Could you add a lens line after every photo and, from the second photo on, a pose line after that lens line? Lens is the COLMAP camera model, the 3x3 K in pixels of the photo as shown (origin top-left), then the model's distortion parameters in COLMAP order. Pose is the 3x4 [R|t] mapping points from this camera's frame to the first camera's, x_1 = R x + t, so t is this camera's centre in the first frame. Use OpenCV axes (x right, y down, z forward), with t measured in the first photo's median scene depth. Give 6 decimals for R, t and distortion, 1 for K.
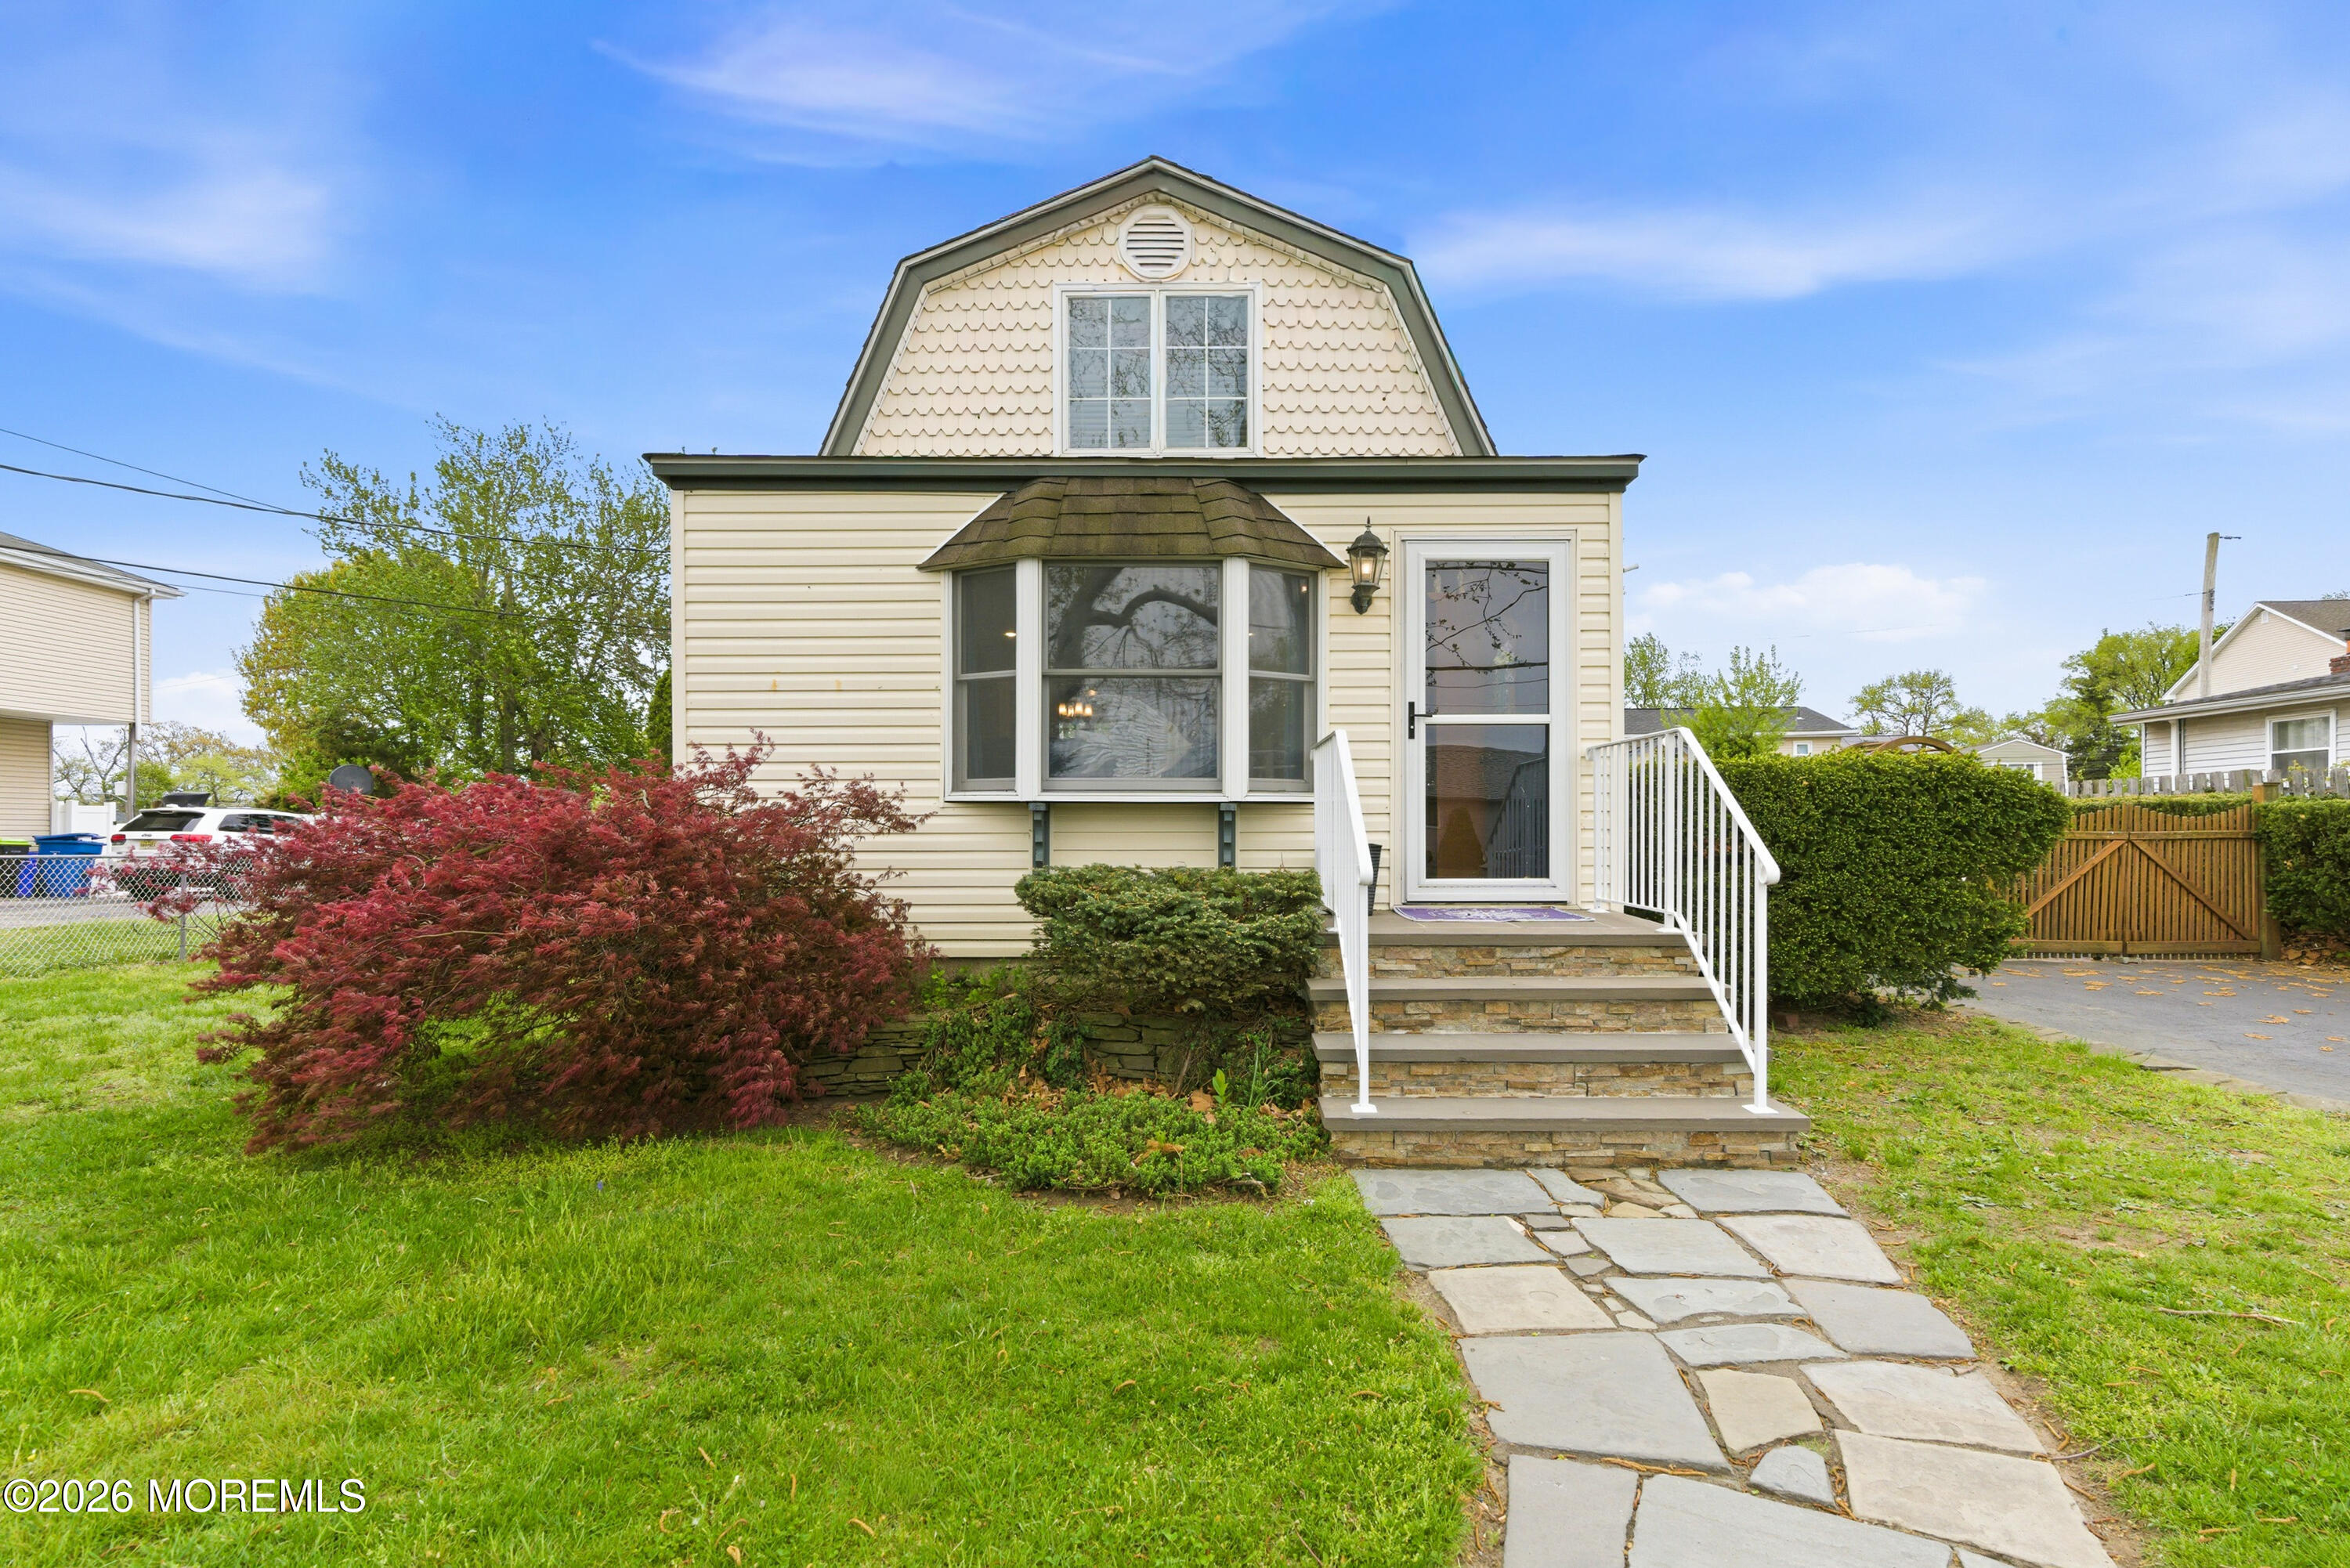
lens RADIAL K [[1078.5, 0, 1228.5], [0, 1078.5, 843.2], [0, 0, 1]] dist [0.001213, -0.000113]
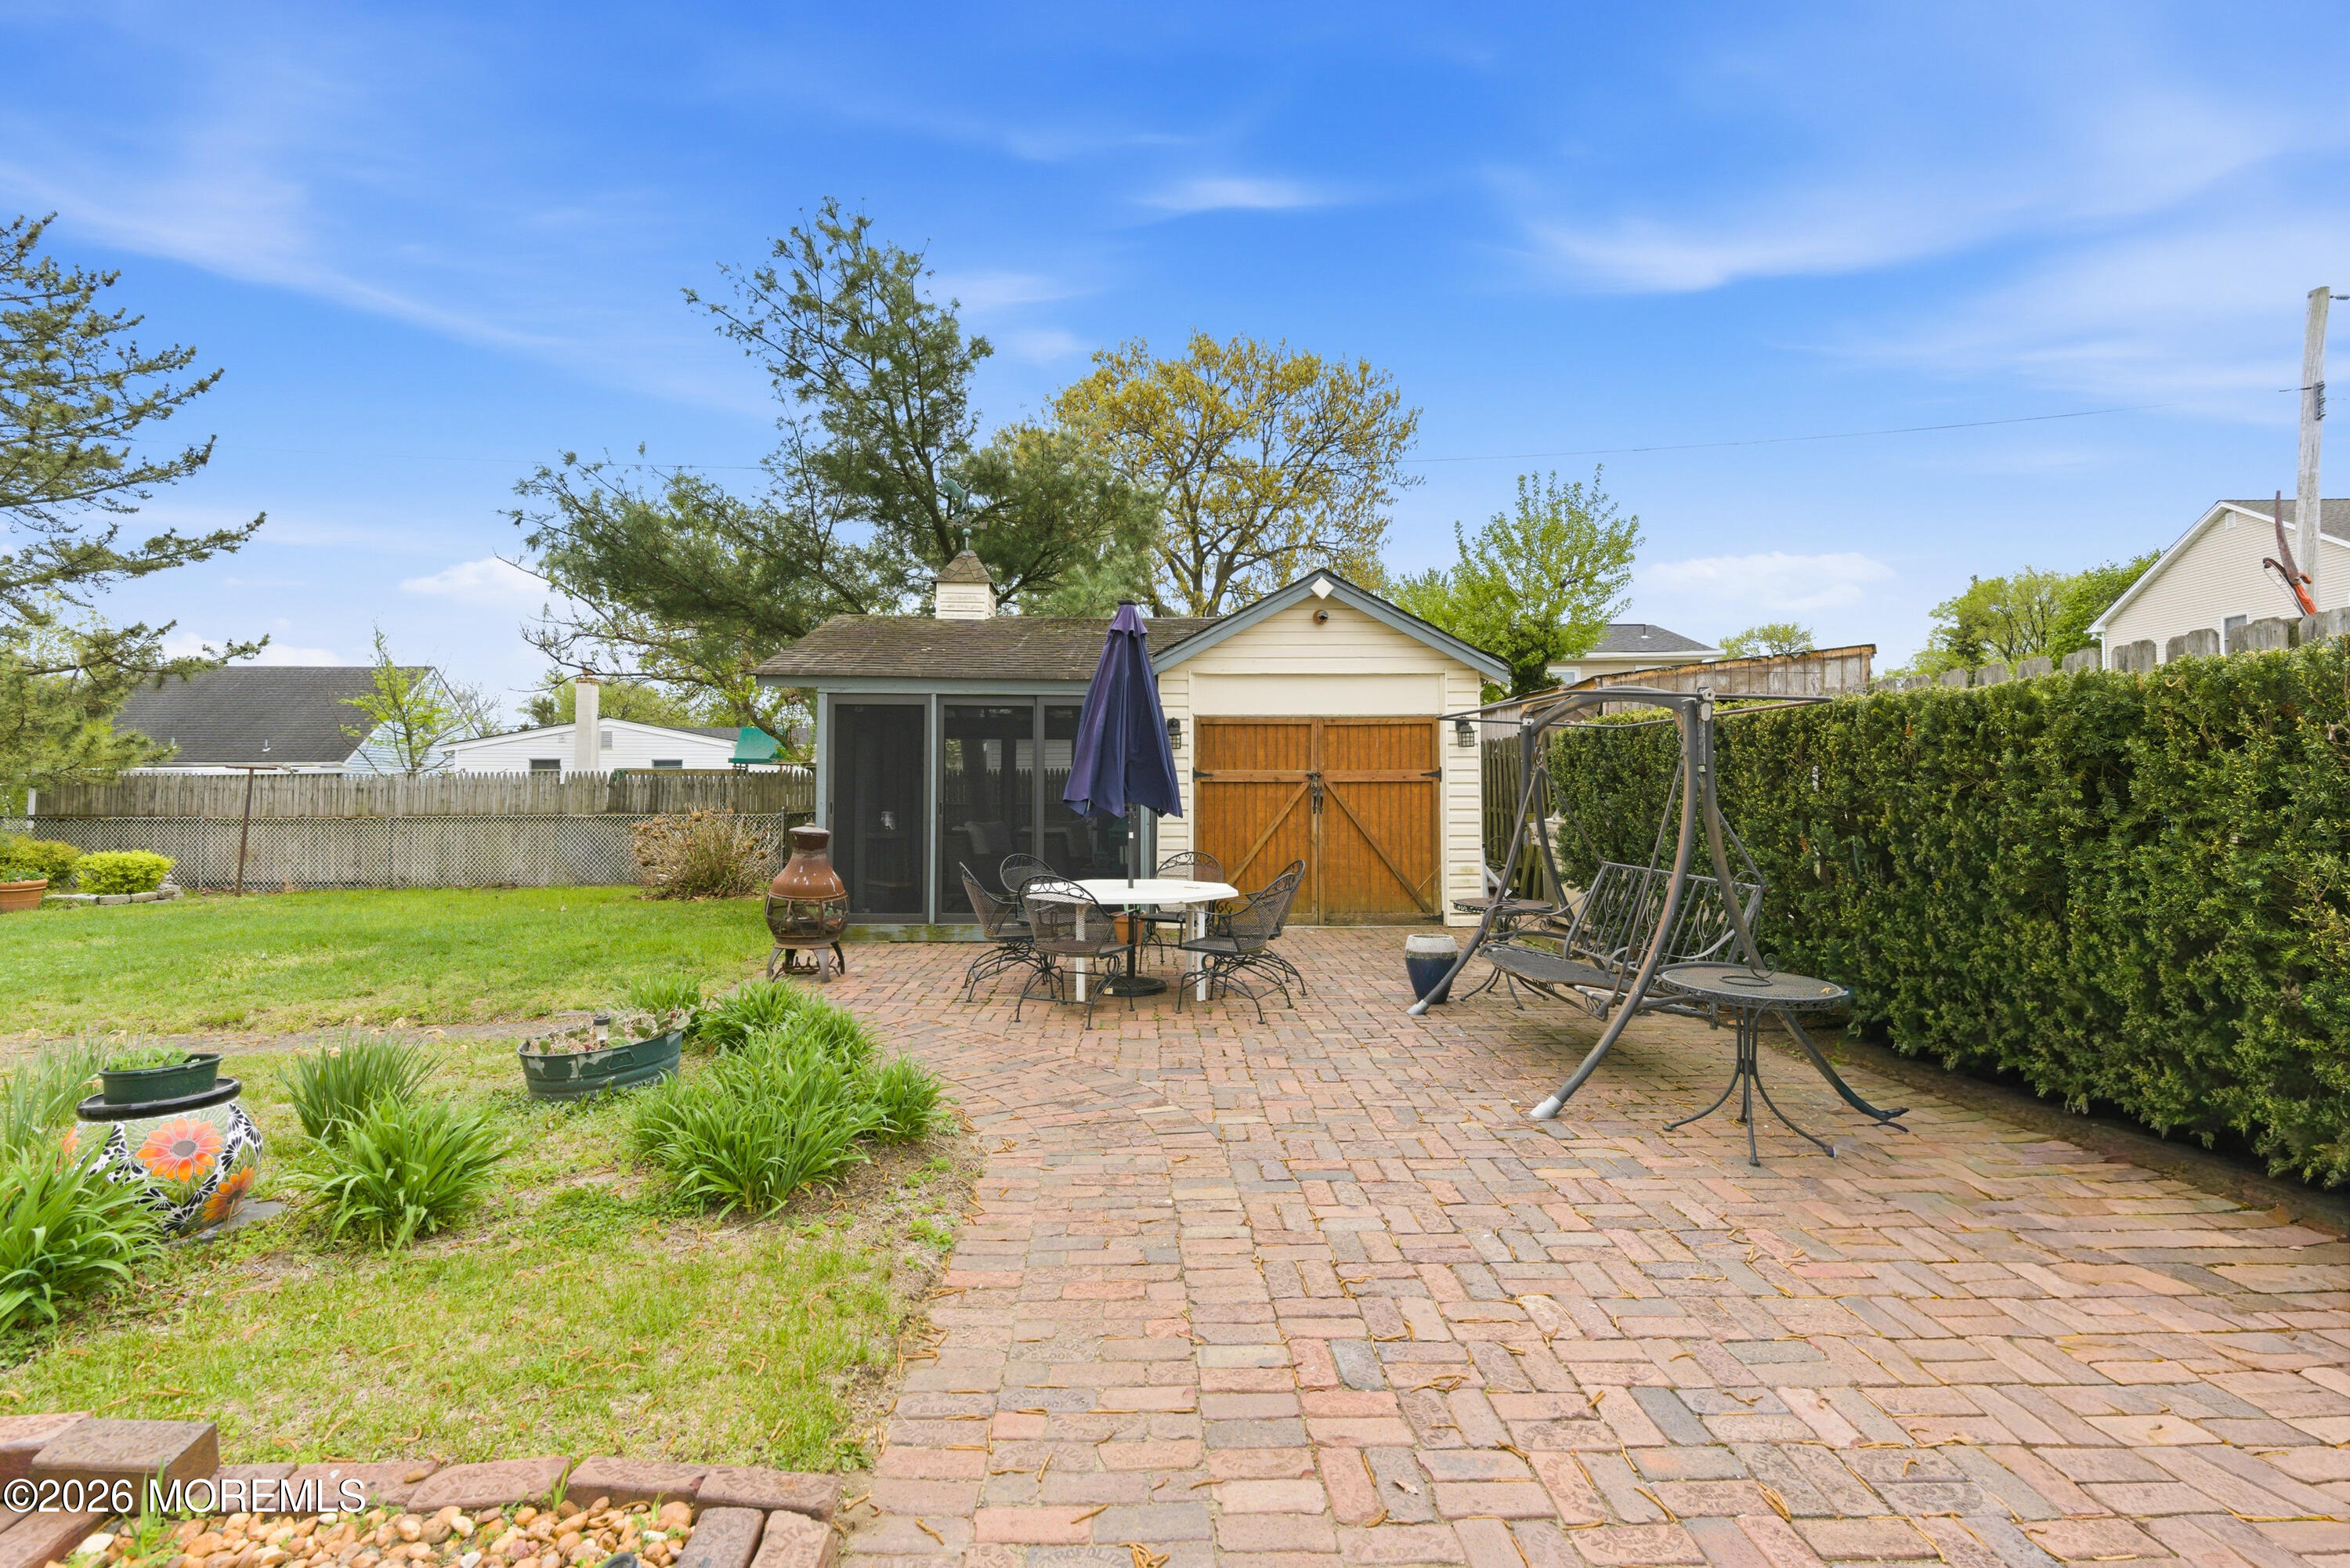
lens RADIAL K [[1067.7, 0, 1171.3], [0, 1067.7, 783.2], [0, 0, 1]] dist [-0.002817, -0.000674]
pose [[0.998315, 0.001320, 0.058016, 0.996957], [-0.000050, 0.999761, -0.021884, -0.022996], [-0.058031, 0.021844, 0.998076, 1.806657]]
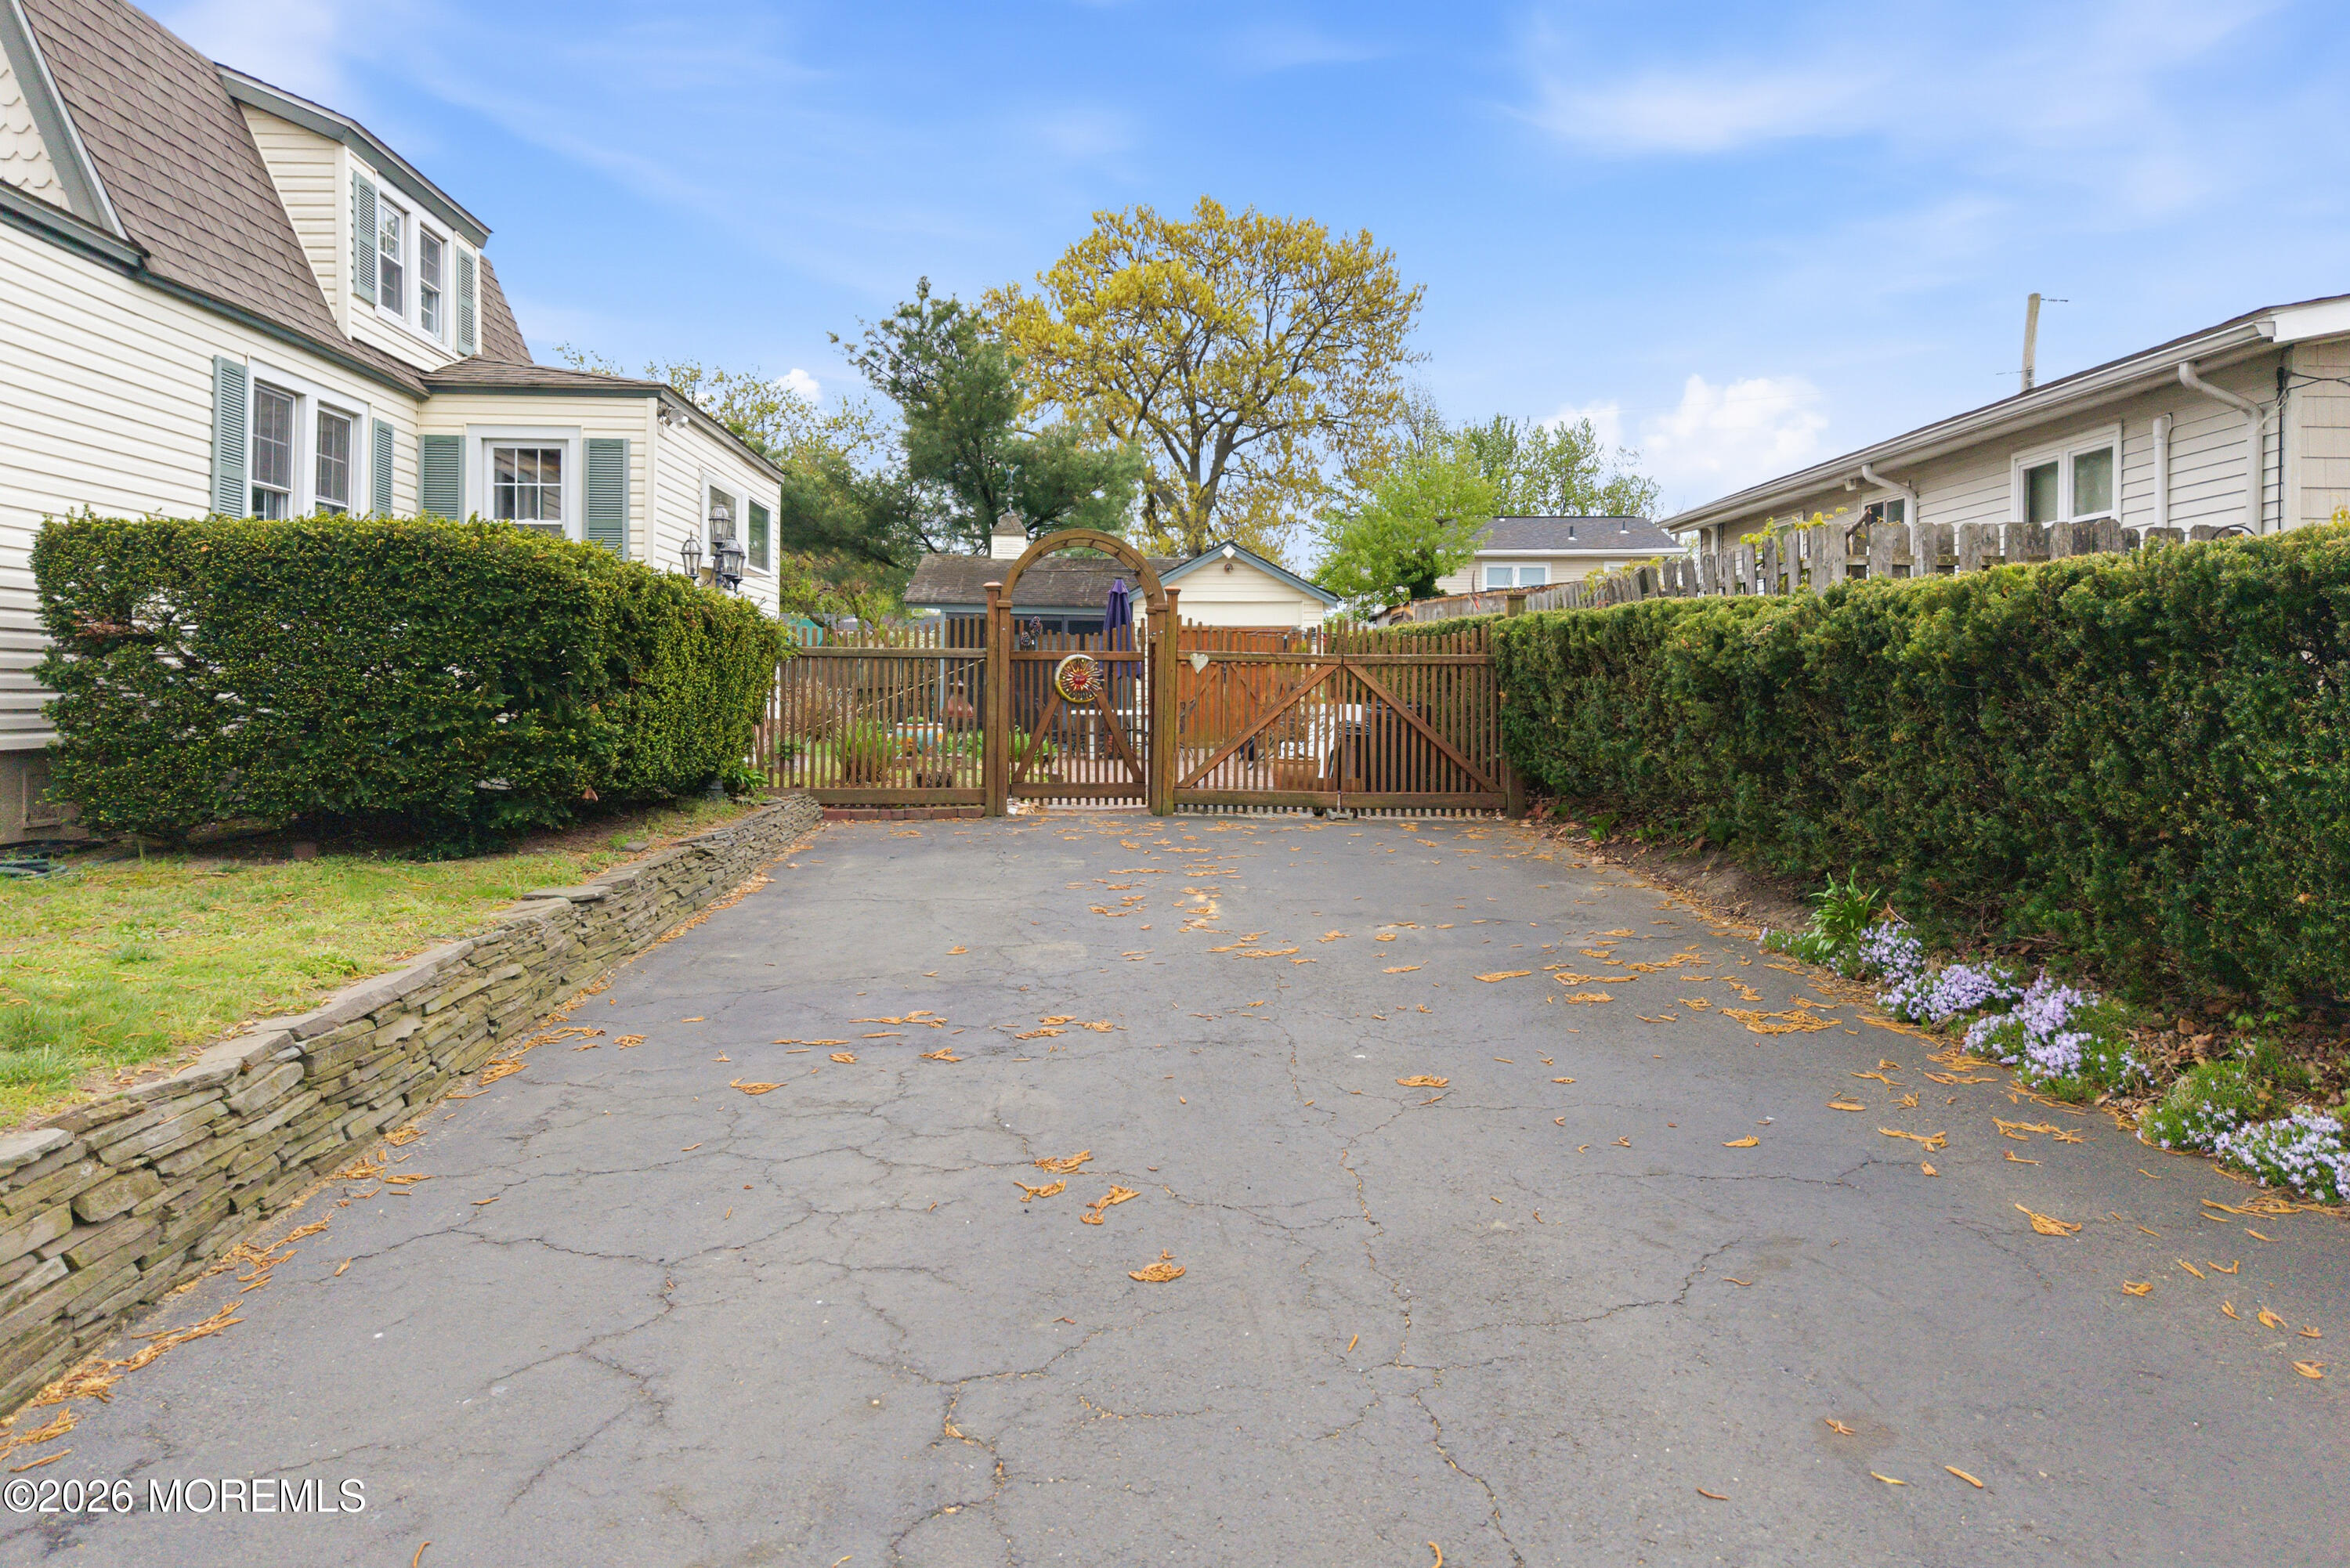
lens RADIAL K [[1512.6, 0, 1181.1], [0, 1512.6, 699.4], [0, 0, 1]] dist [0.022808, -0.016972]
pose [[0.998446, 0.007909, 0.055156, 0.982482], [-0.007496, 0.999942, -0.007684, 0.048987], [-0.055214, 0.007259, 0.998448, -0.149696]]
